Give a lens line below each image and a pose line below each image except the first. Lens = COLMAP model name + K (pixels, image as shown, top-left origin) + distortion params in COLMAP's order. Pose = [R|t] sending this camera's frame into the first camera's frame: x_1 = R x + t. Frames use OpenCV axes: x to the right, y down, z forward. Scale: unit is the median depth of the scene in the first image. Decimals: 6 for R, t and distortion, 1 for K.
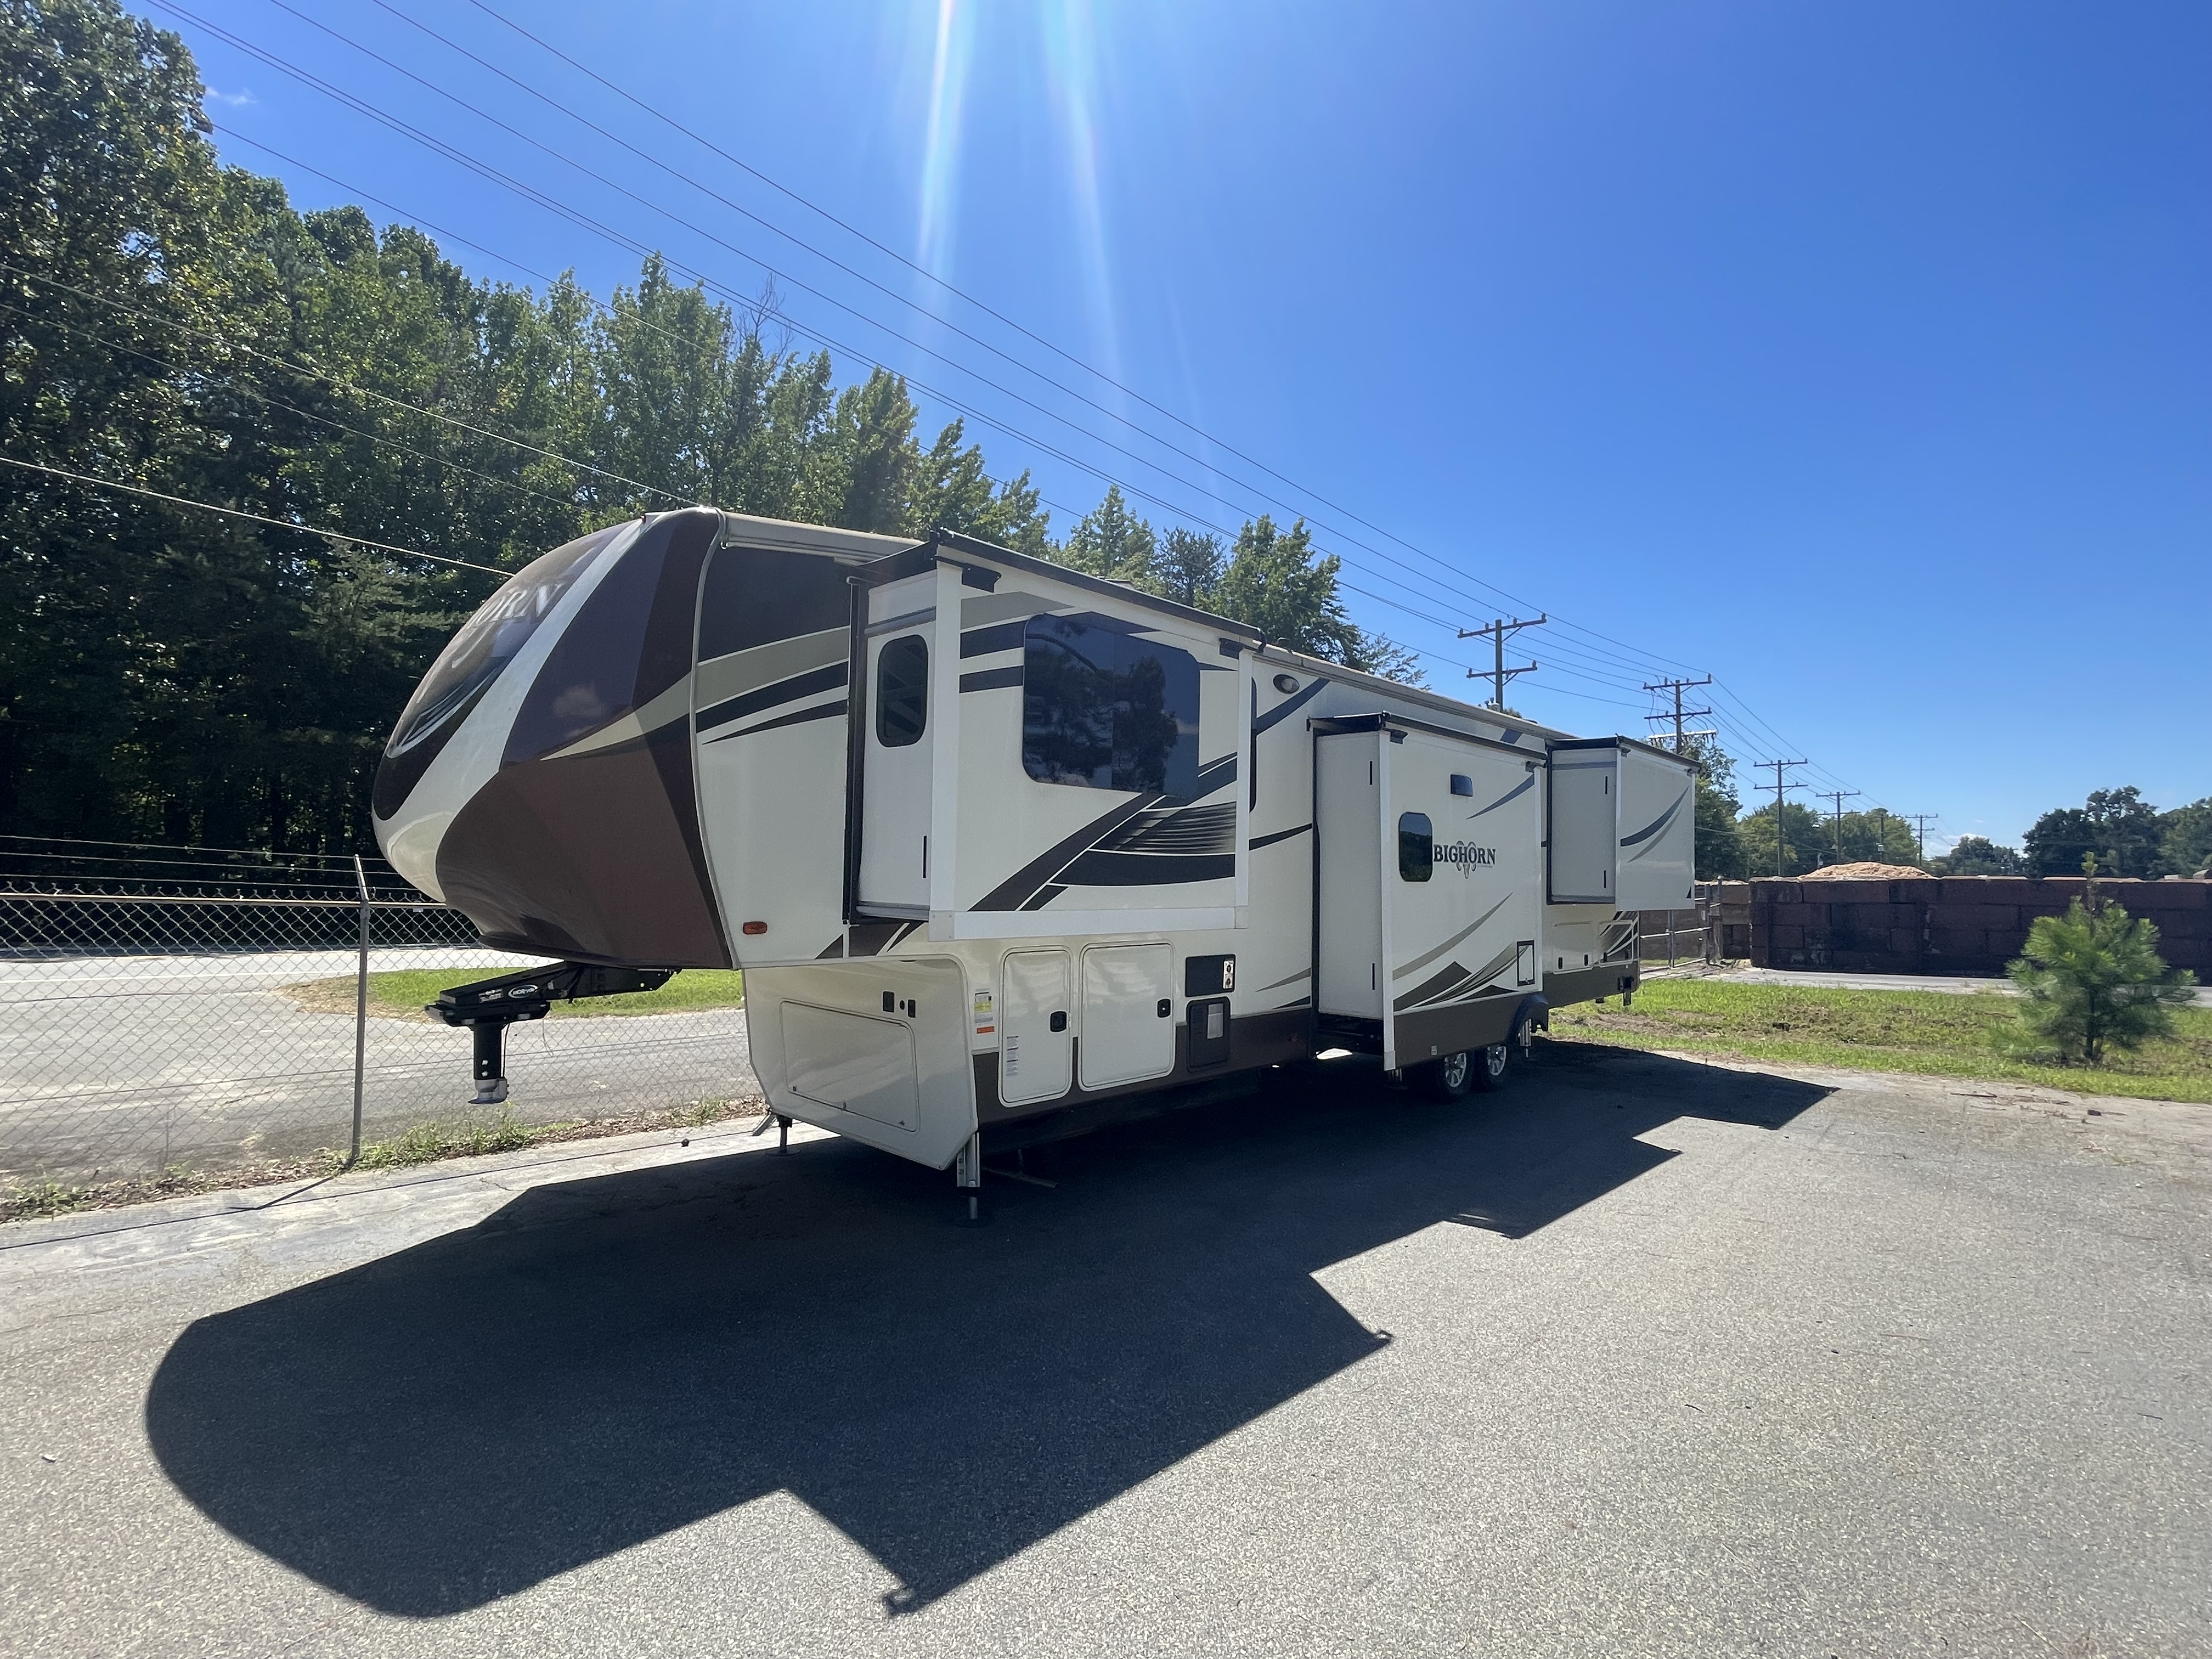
lens RADIAL K [[1035.0, 0, 1106.0], [0, 1035.0, 829.5], [0, 0, 1]] dist [-0.000711, 0.000245]
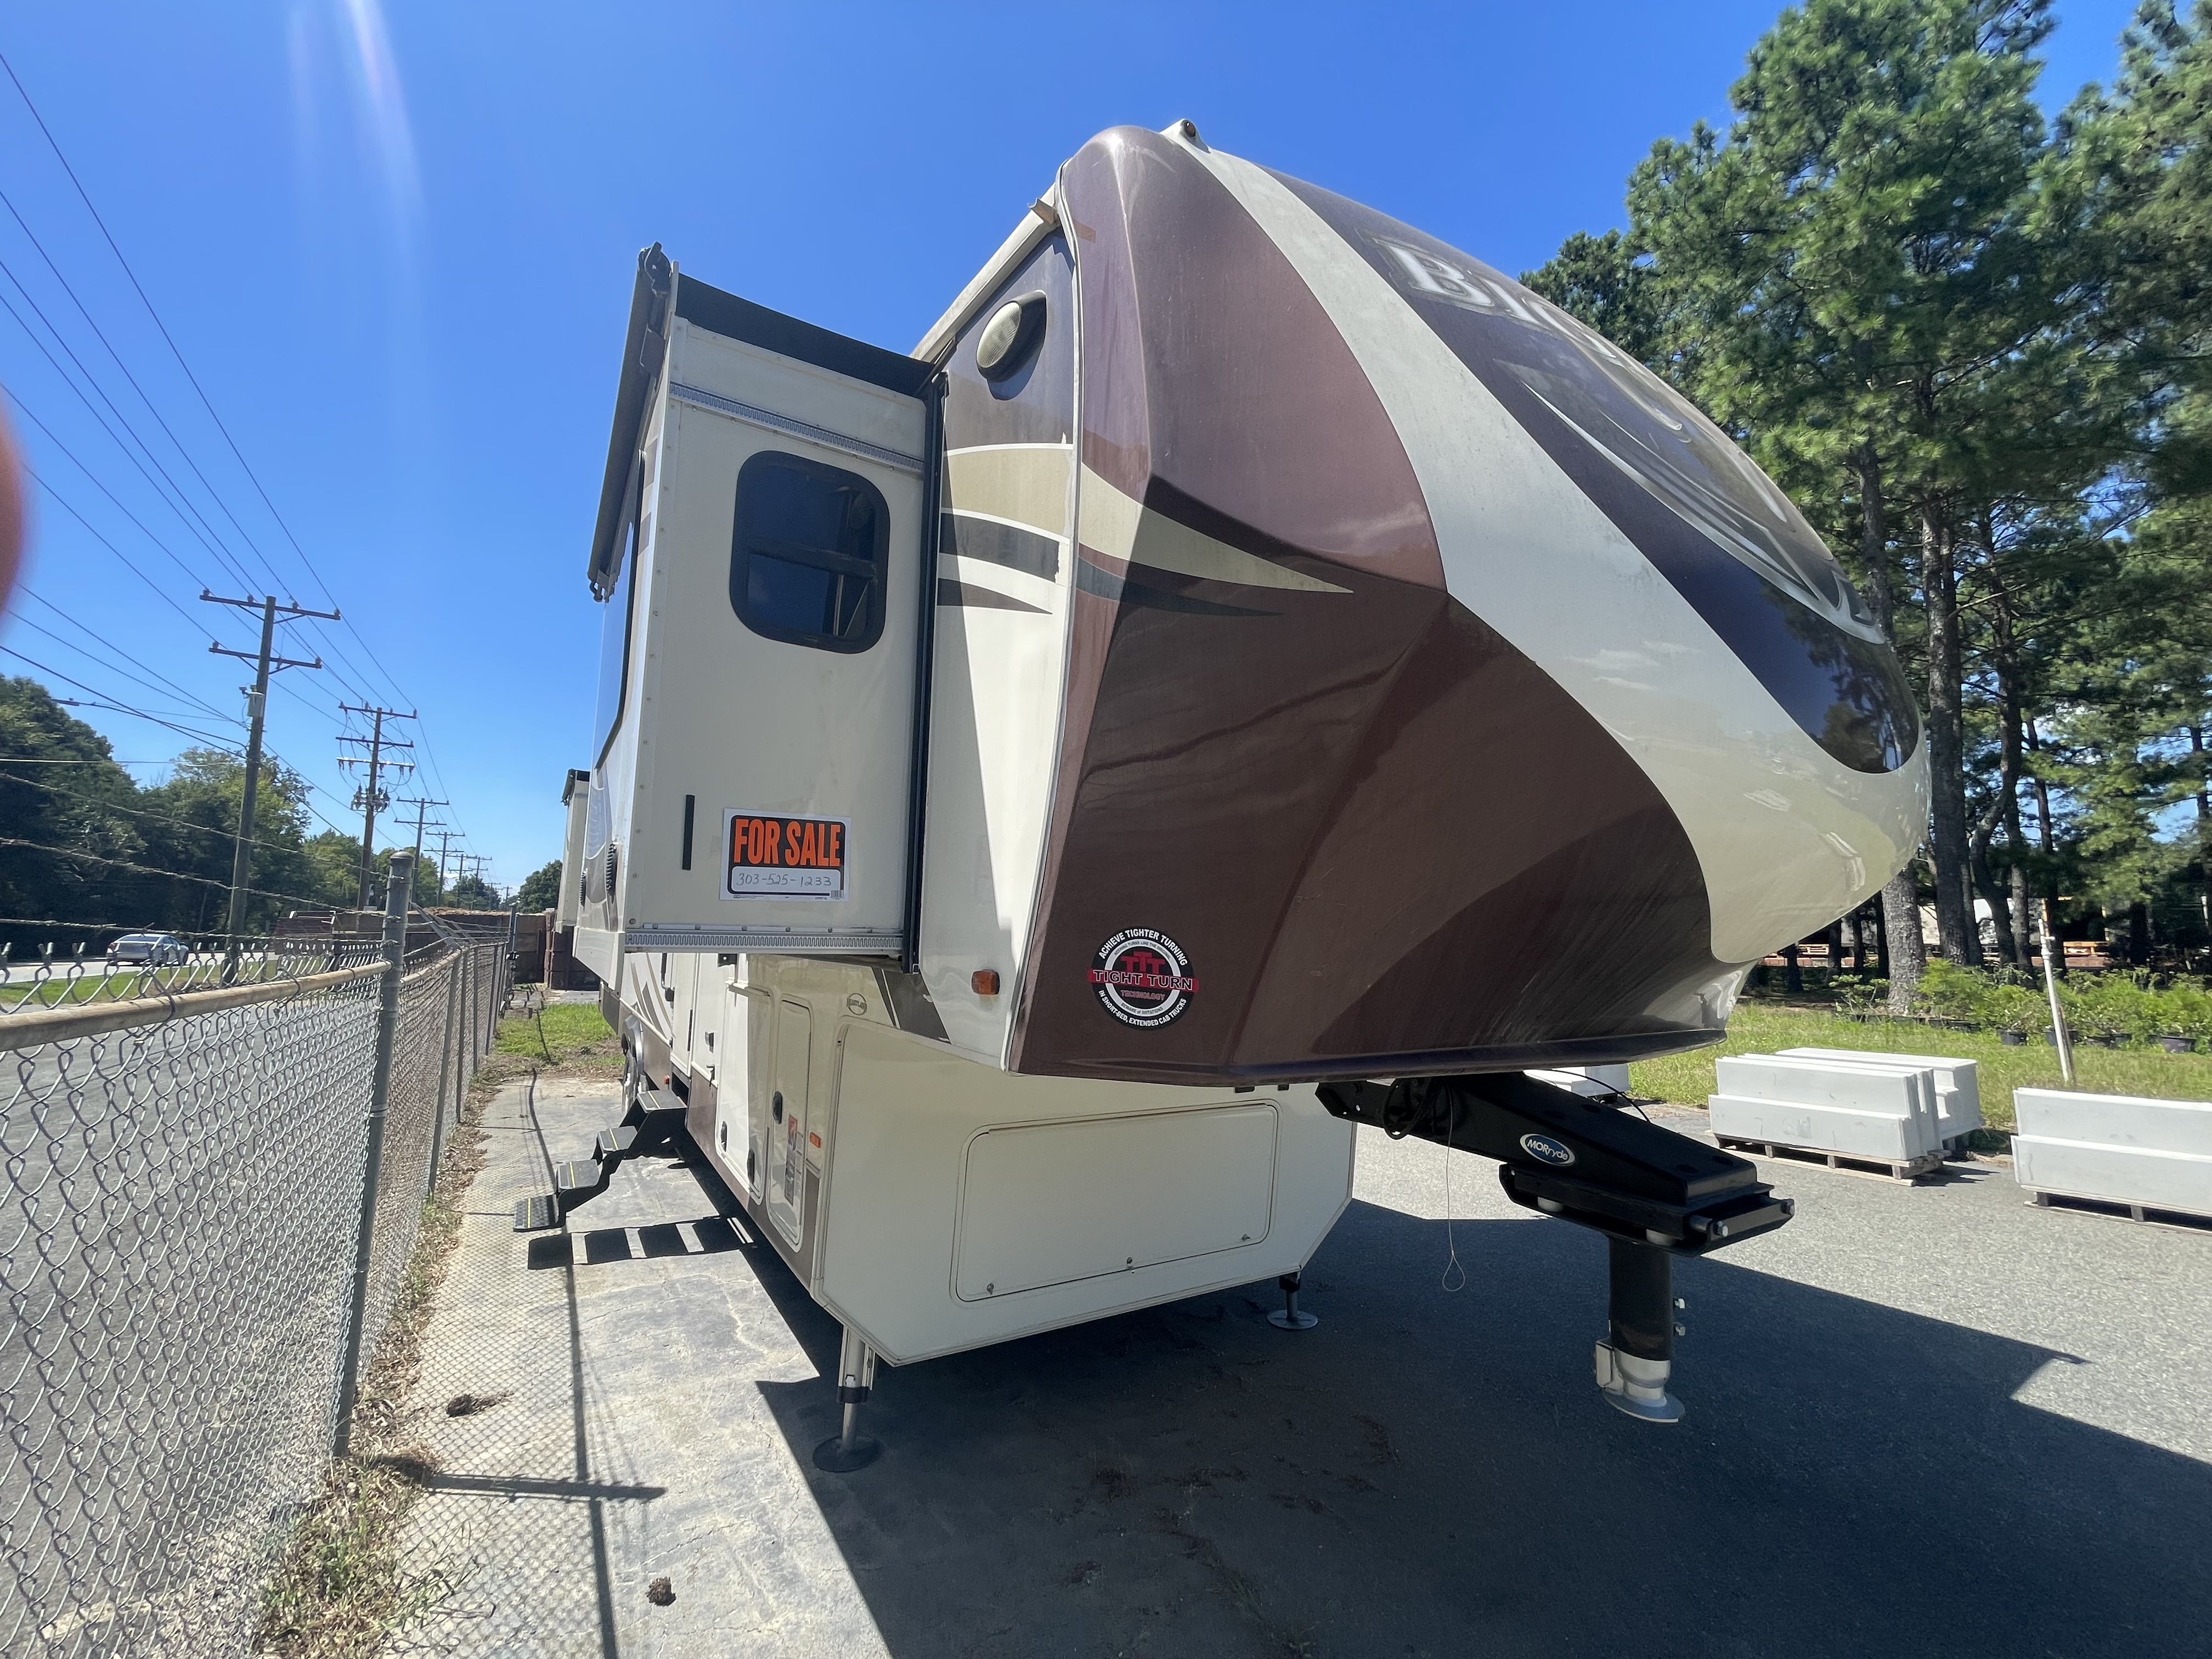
lens RADIAL K [[890.2, 0, 1109.8], [0, 890.2, 835.0], [0, 0, 1]] dist [0.000942, -0.000078]
pose [[0.224784, 0.104403, 0.968799, -0.419679], [-0.068695, 0.993467, -0.091123, 0.026179], [-0.971984, -0.046069, 0.230488, 0.454526]]
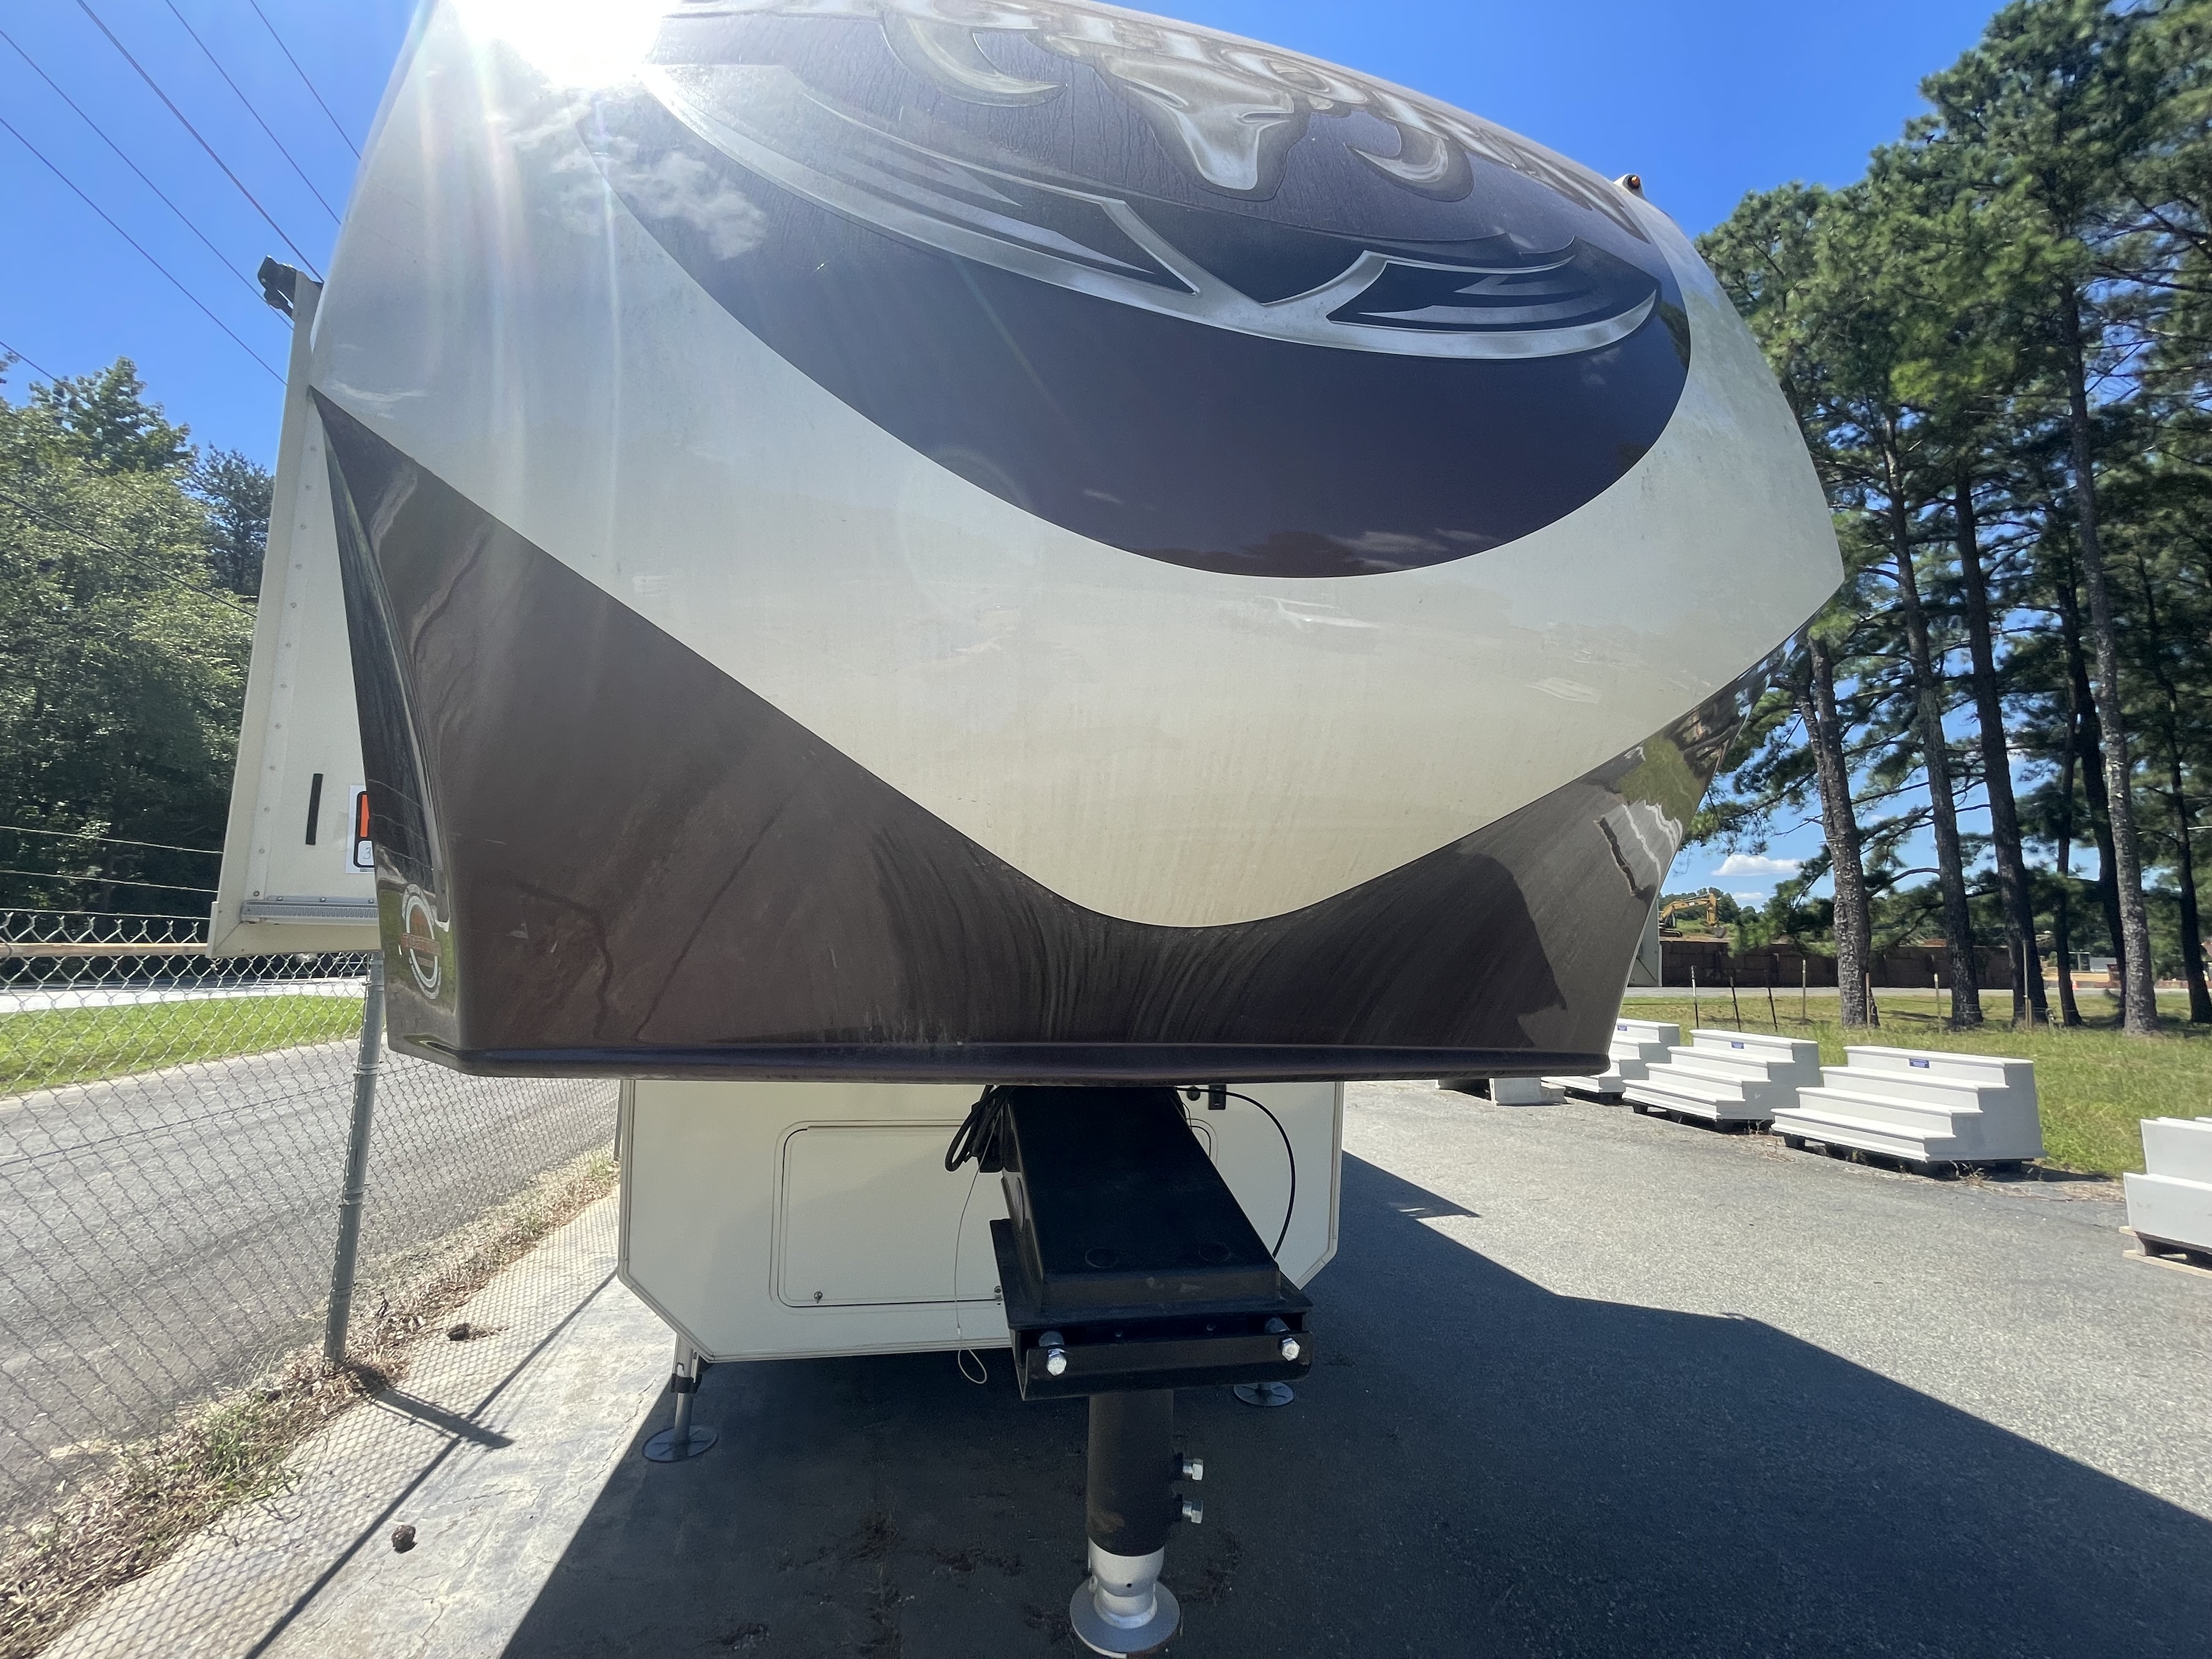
lens RADIAL K [[894.0, 0, 1094.8], [0, 894.0, 826.8], [0, 0, 1]] dist [-0.000527, -0.000421]
pose [[0.568561, 0.100634, 0.816463, -0.330237], [-0.057226, 0.994923, -0.082780, 0.025101], [-0.820648, 0.000342, 0.571433, 0.341640]]
